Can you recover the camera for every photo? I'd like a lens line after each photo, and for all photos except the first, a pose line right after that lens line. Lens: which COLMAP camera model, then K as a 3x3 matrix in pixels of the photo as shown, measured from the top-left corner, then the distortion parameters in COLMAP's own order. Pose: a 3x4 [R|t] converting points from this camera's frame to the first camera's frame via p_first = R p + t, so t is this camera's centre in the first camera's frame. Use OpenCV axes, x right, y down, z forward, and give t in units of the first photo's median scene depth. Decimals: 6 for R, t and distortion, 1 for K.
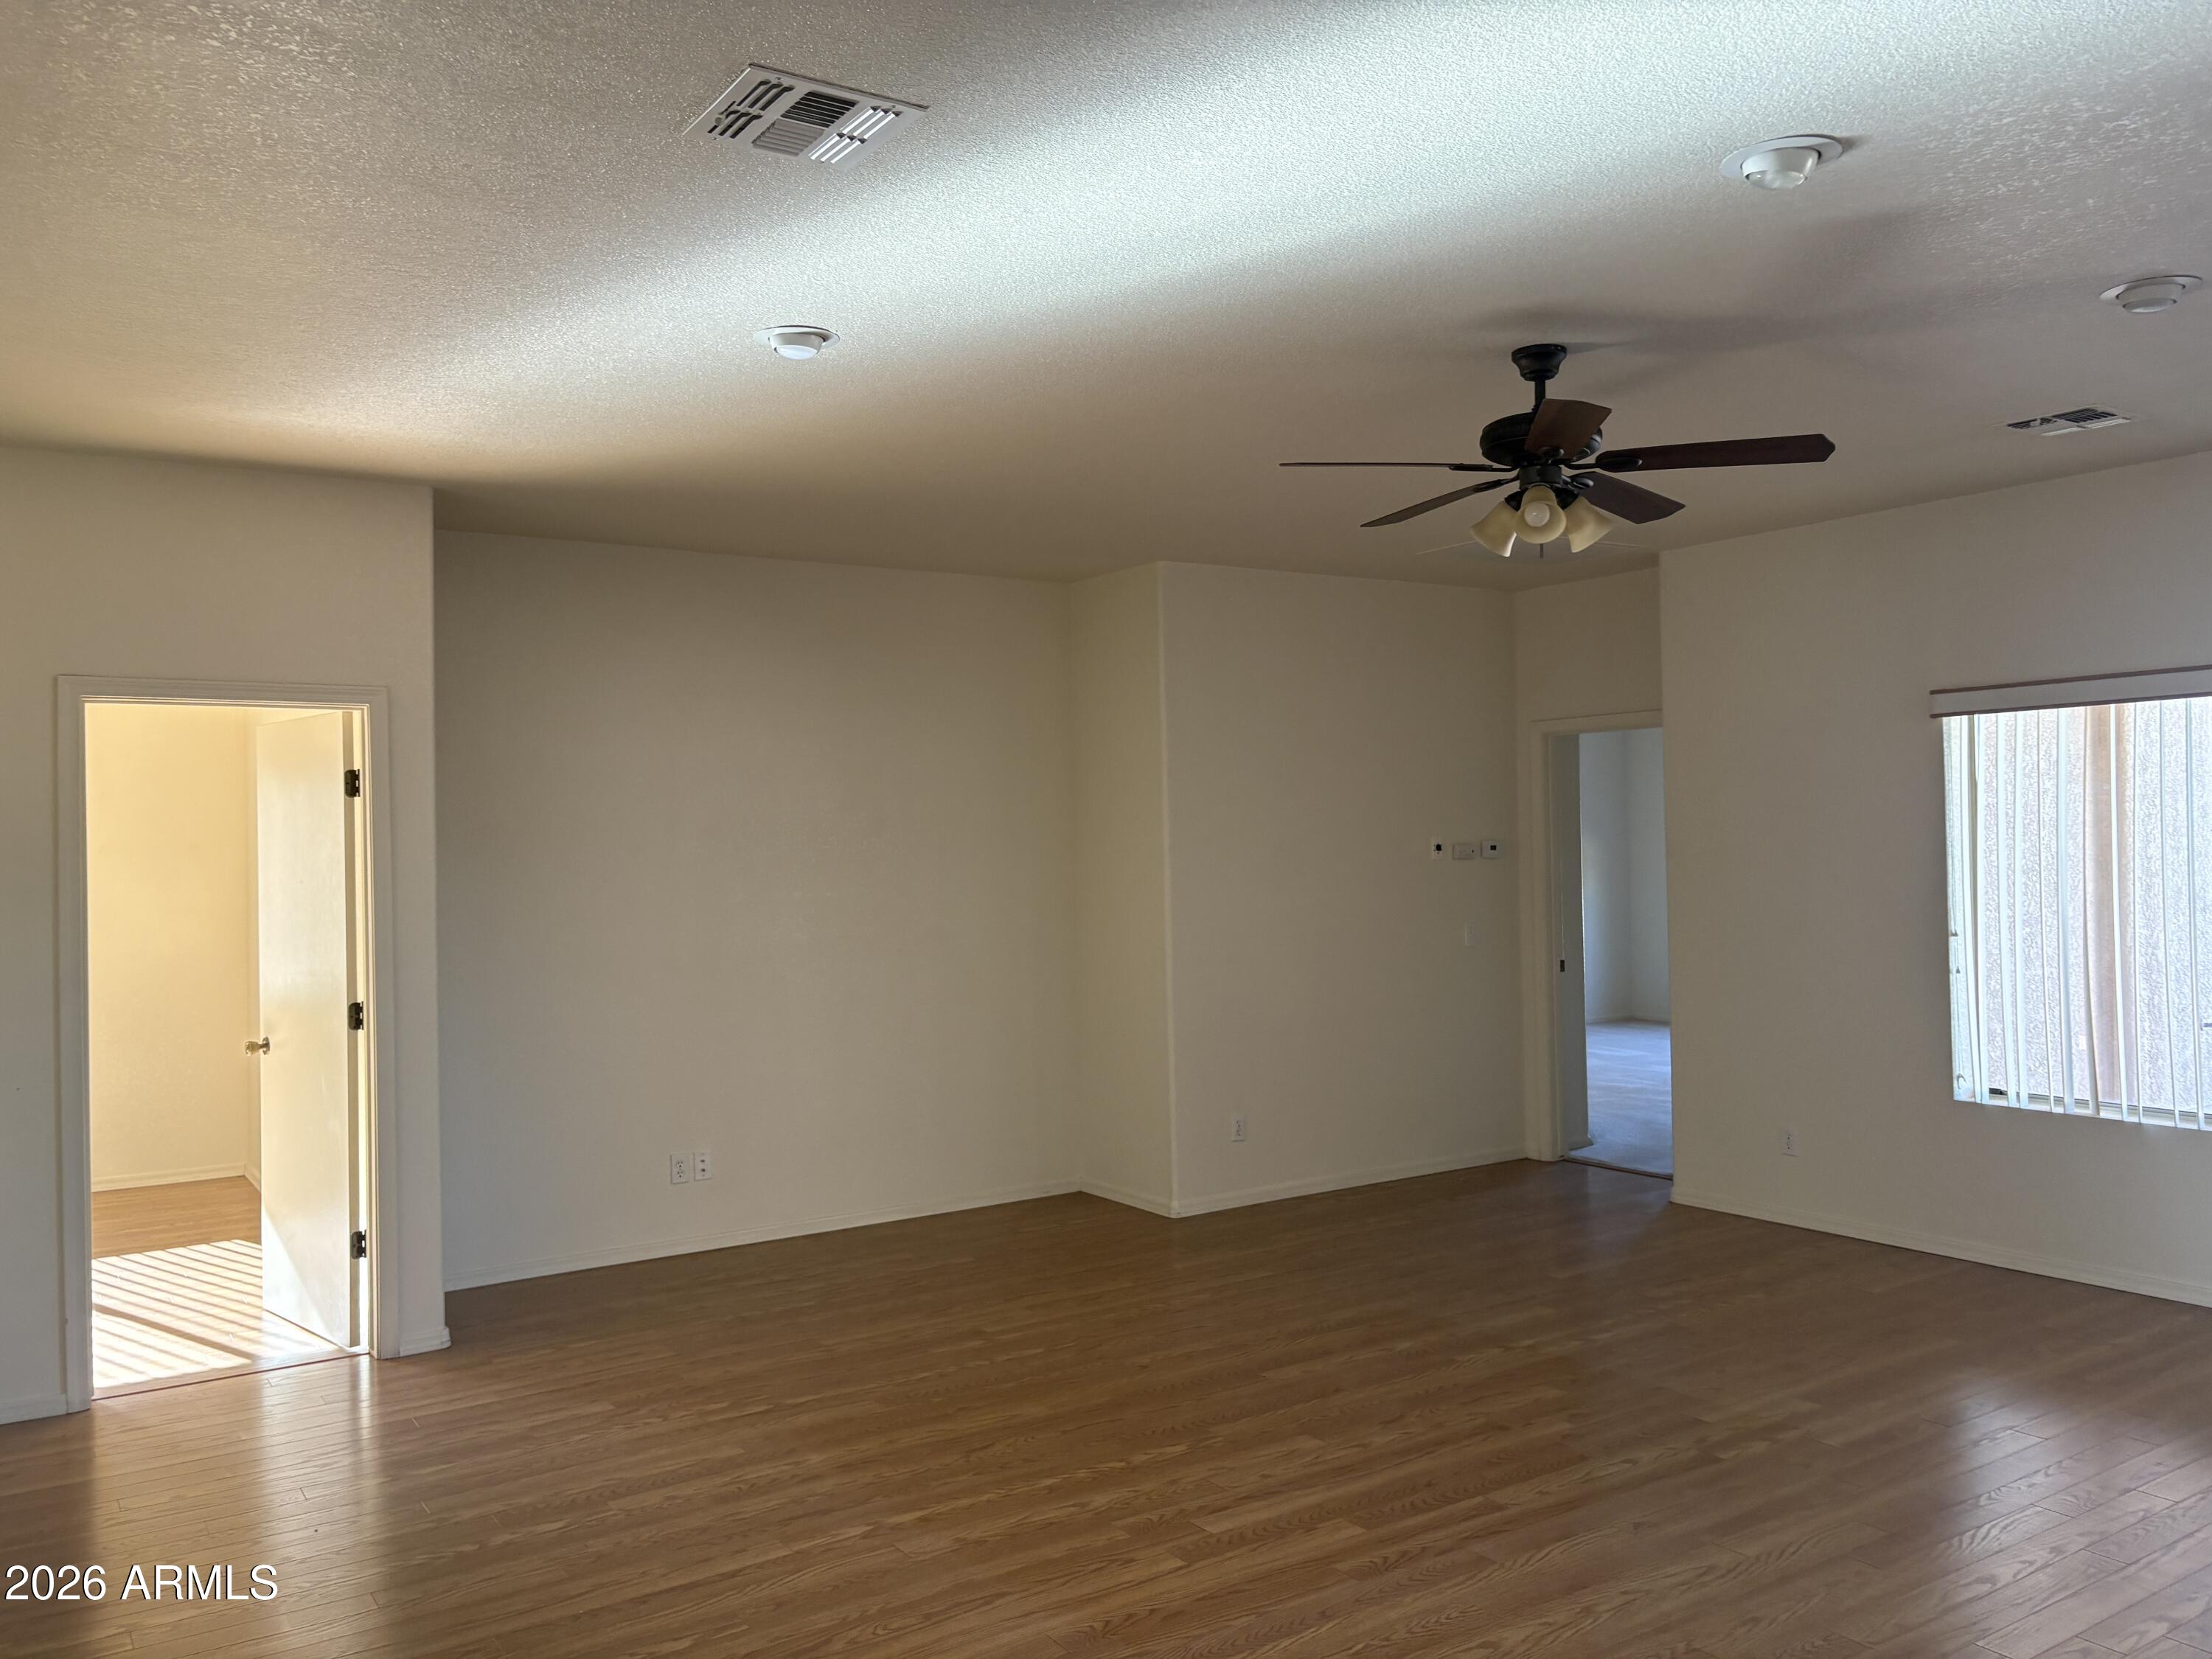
lens RADIAL K [[1672.7, 0, 1106.0], [0, 1672.7, 829.5], [0, 0, 1]] dist [0.041507, -0.054064]
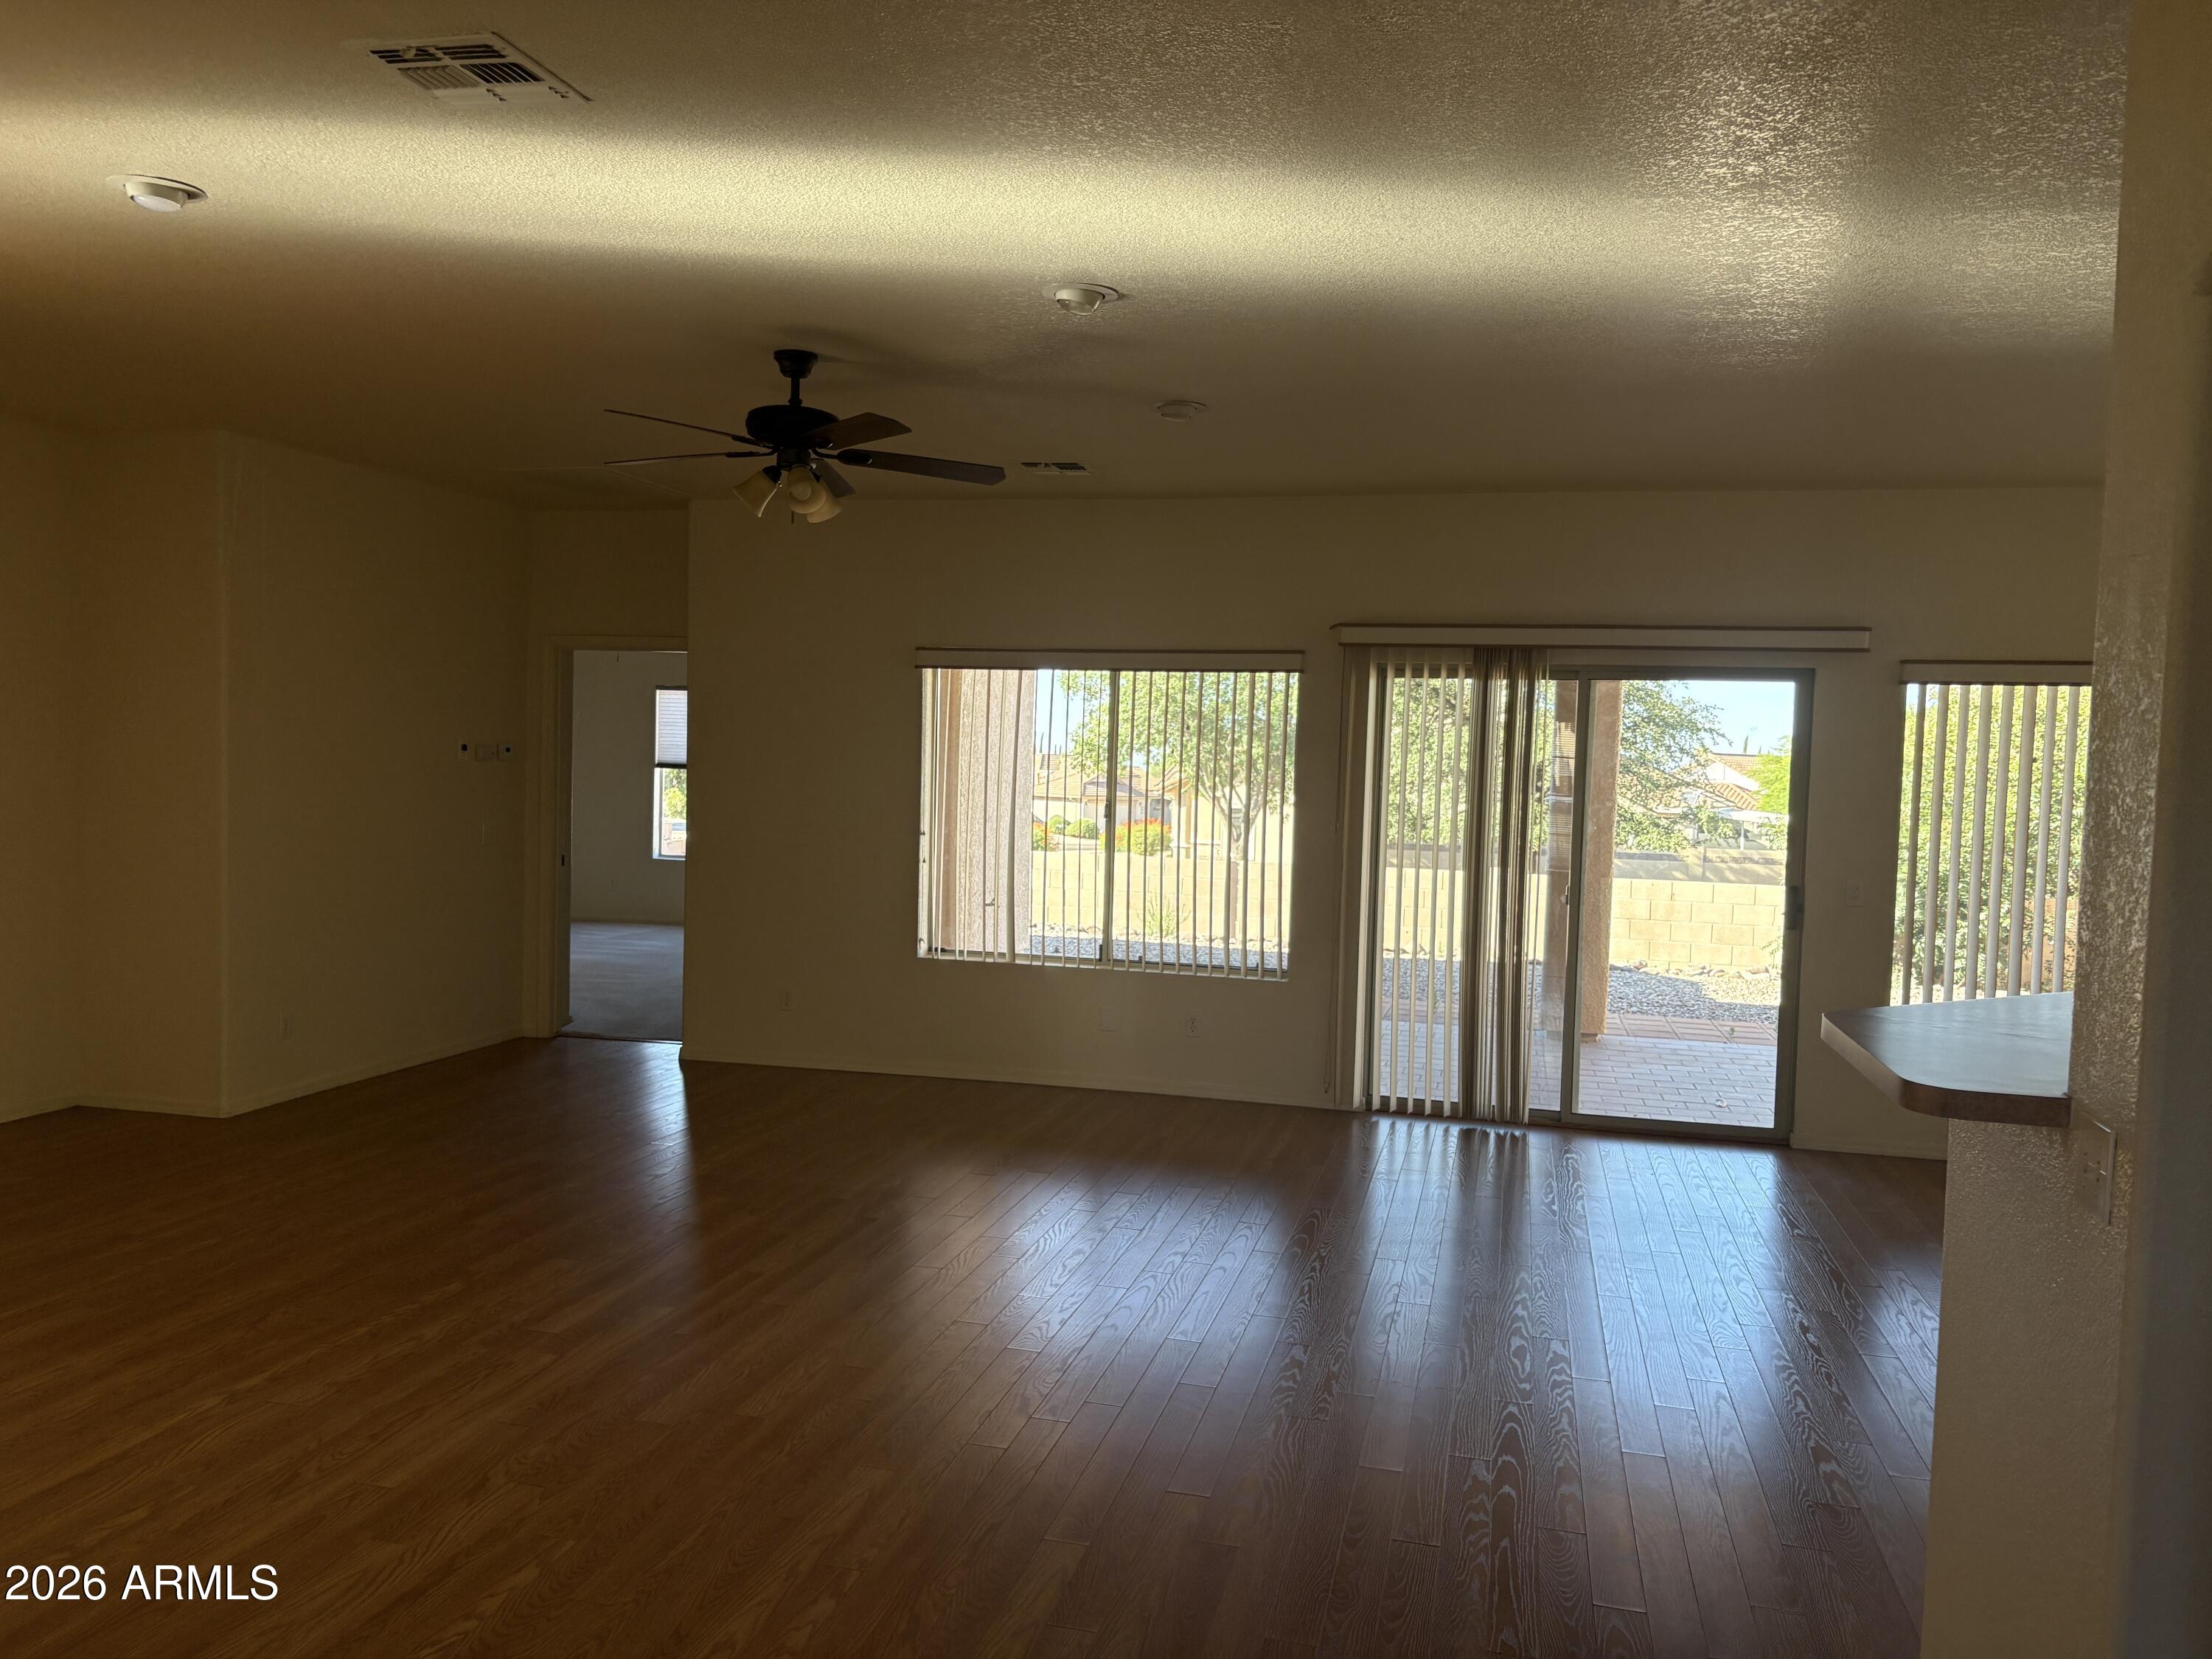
lens RADIAL K [[1653.2, 0, 1100.8], [0, 1653.2, 824.4], [0, 0, 1]] dist [0.040672, -0.050430]
pose [[0.739421, 0.015142, 0.673073, -0.361429], [-0.049881, 0.998231, 0.032341, 0.009128], [-0.671393, -0.057488, 0.738869, -0.068082]]
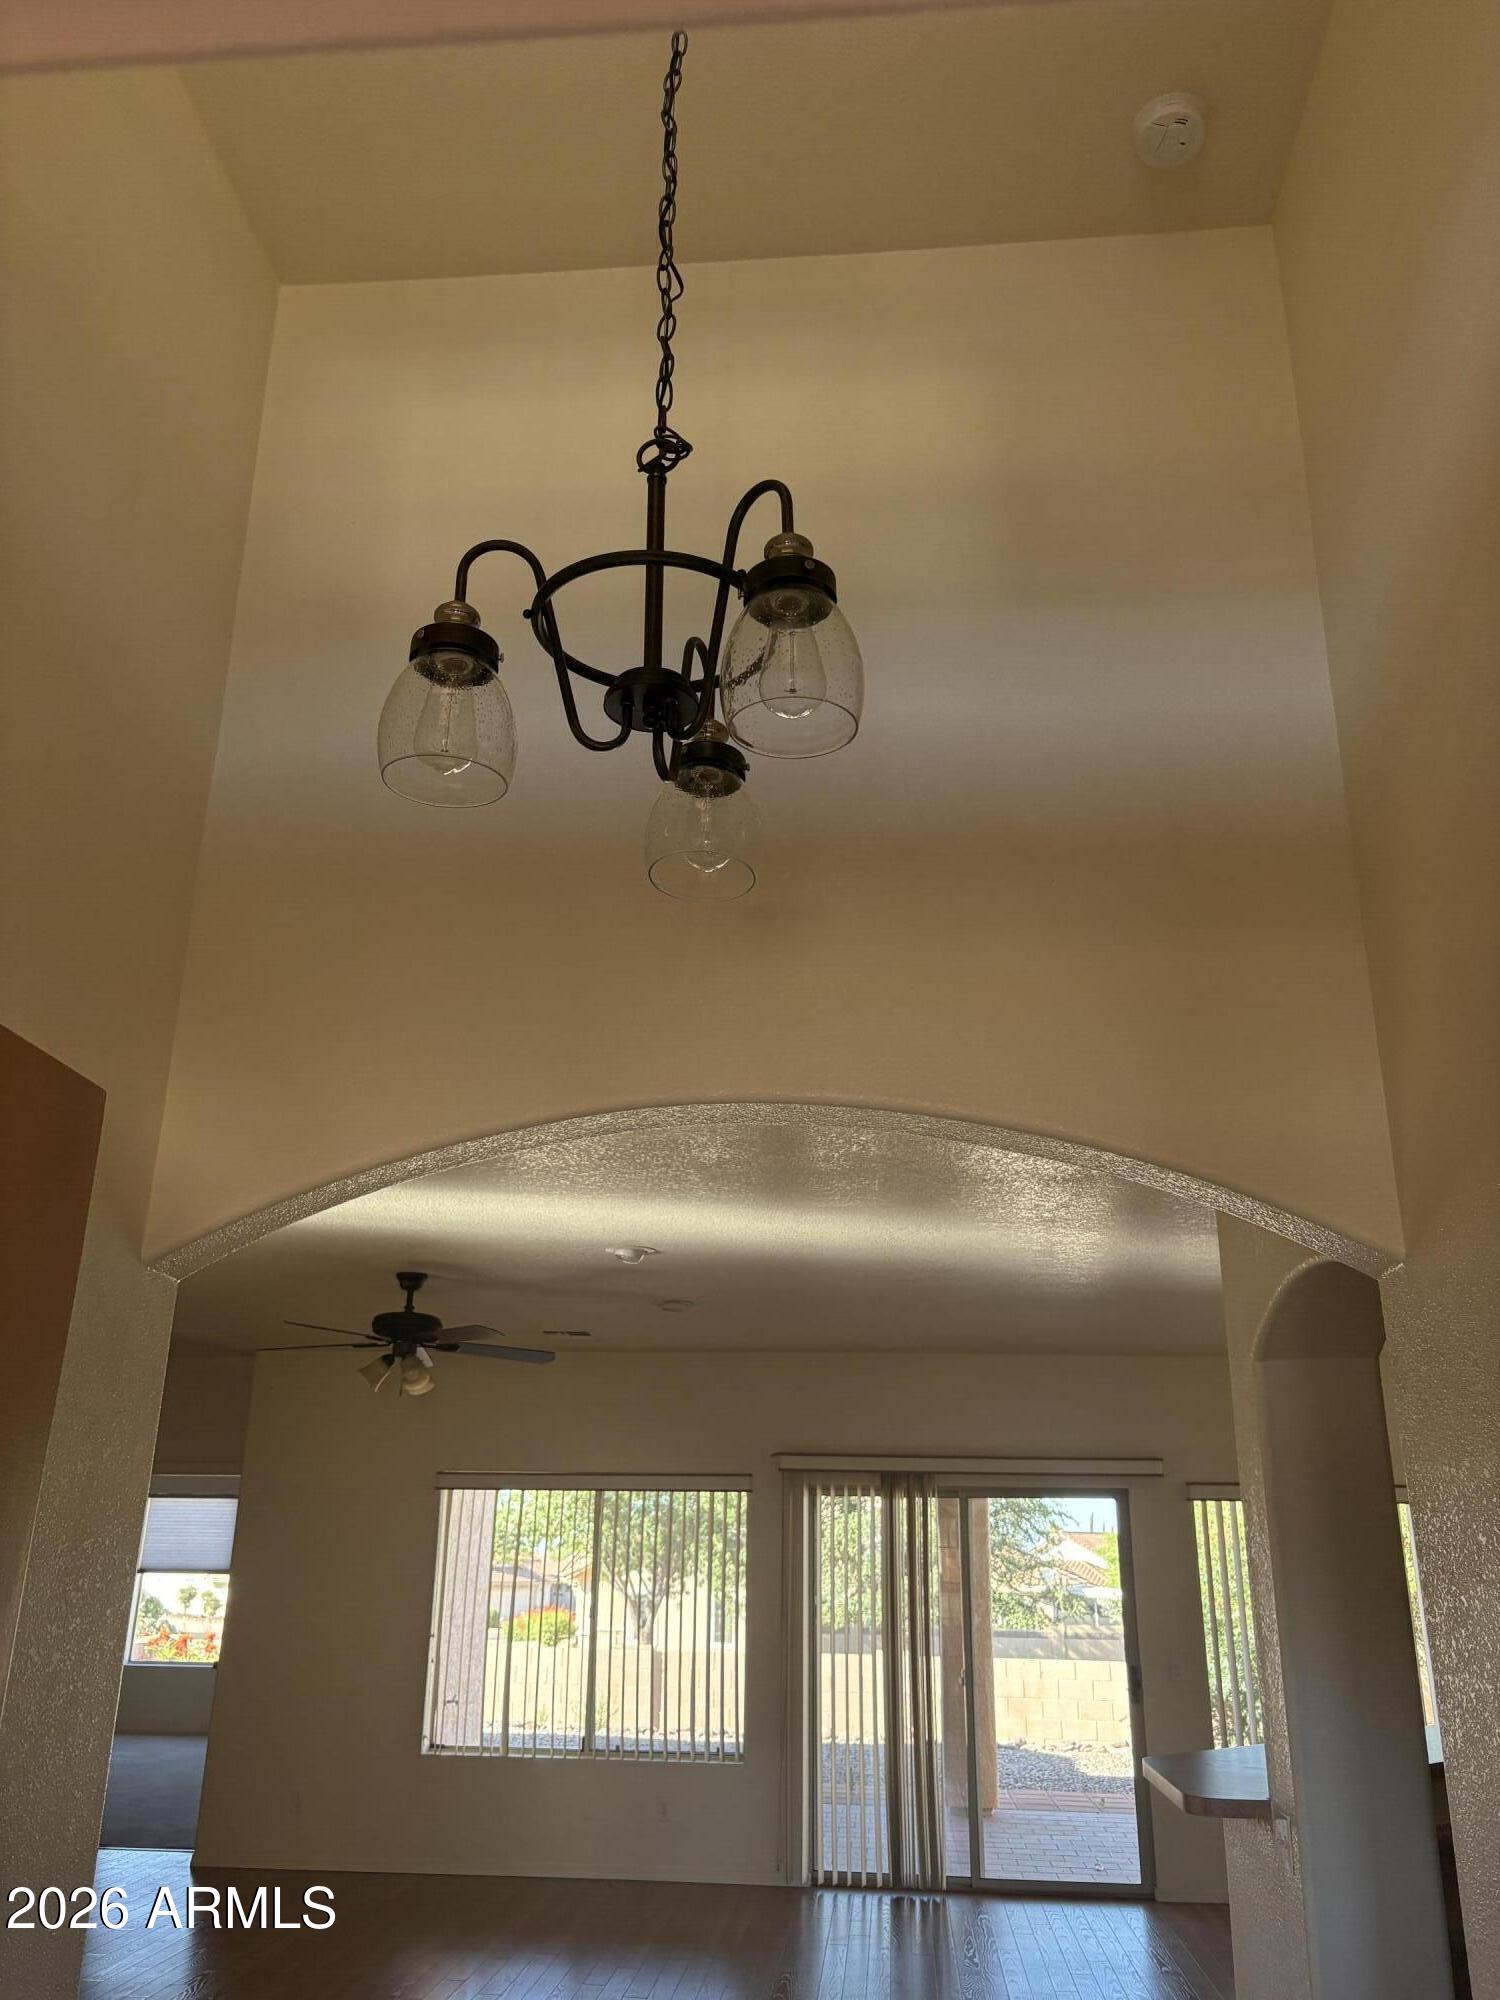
lens RADIAL K [[1494.7, 0, 744.4], [0, 1494.7, 1013.8], [0, 0, 1]] dist [0.040672, -0.050430]
pose [[0.627508, 0.286915, 0.723819, -0.668484], [-0.033057, 0.938608, -0.343397, -0.014657], [-0.777908, 0.191557, 0.598469, -0.230594]]
